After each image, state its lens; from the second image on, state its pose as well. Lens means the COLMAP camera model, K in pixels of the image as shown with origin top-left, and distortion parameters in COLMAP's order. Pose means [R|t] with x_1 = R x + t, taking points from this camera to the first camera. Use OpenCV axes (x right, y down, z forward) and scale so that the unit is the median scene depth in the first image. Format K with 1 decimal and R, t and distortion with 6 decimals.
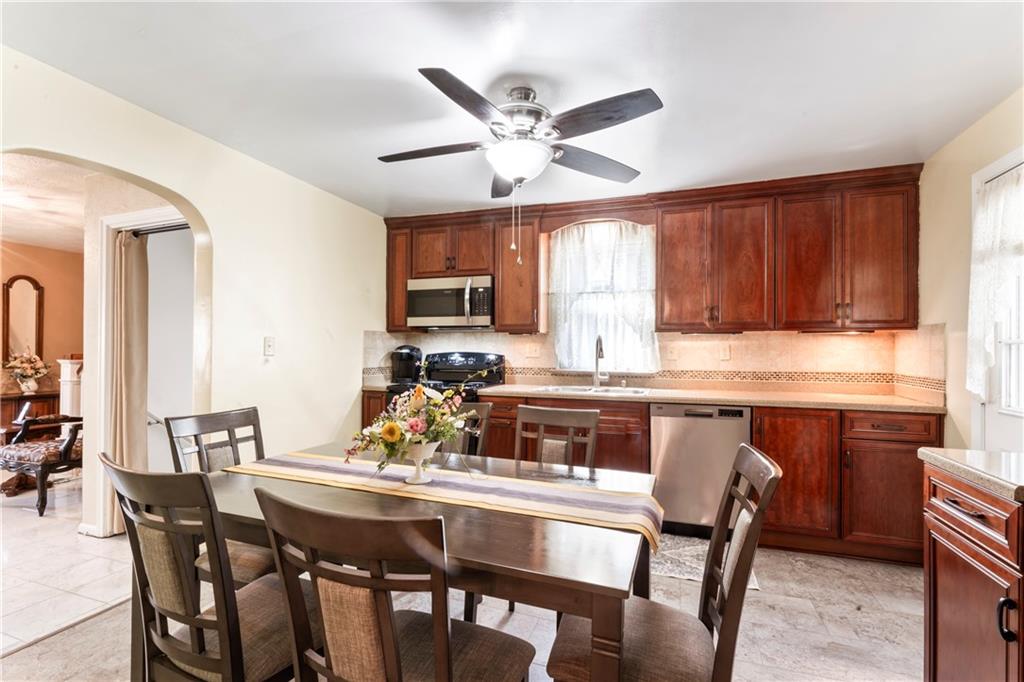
lens RADIAL K [[457.0, 0, 508.1], [0, 457.0, 344.7], [0, 0, 1]] dist [-0.003466, -0.000772]
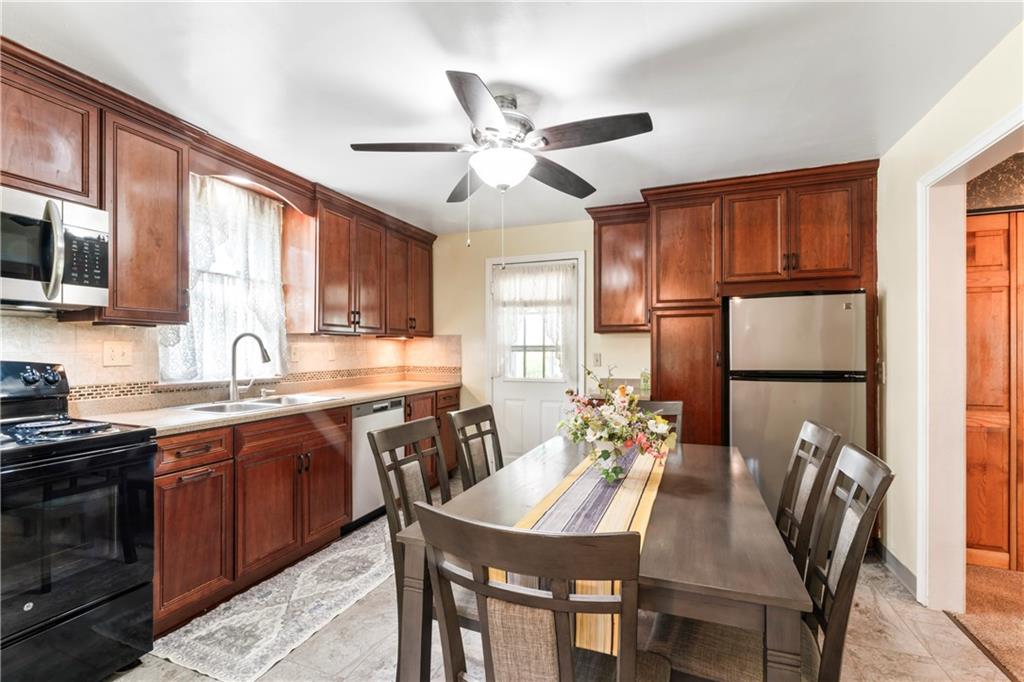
lens RADIAL K [[457.0, 0, 508.1], [0, 457.0, 344.7], [0, 0, 1]] dist [-0.003466, -0.000772]
pose [[0.017382, 0.009272, 0.999806, -0.619647], [-0.005411, 0.999943, -0.009179, 0.004195], [-0.999834, -0.005250, 0.017431, 0.598746]]
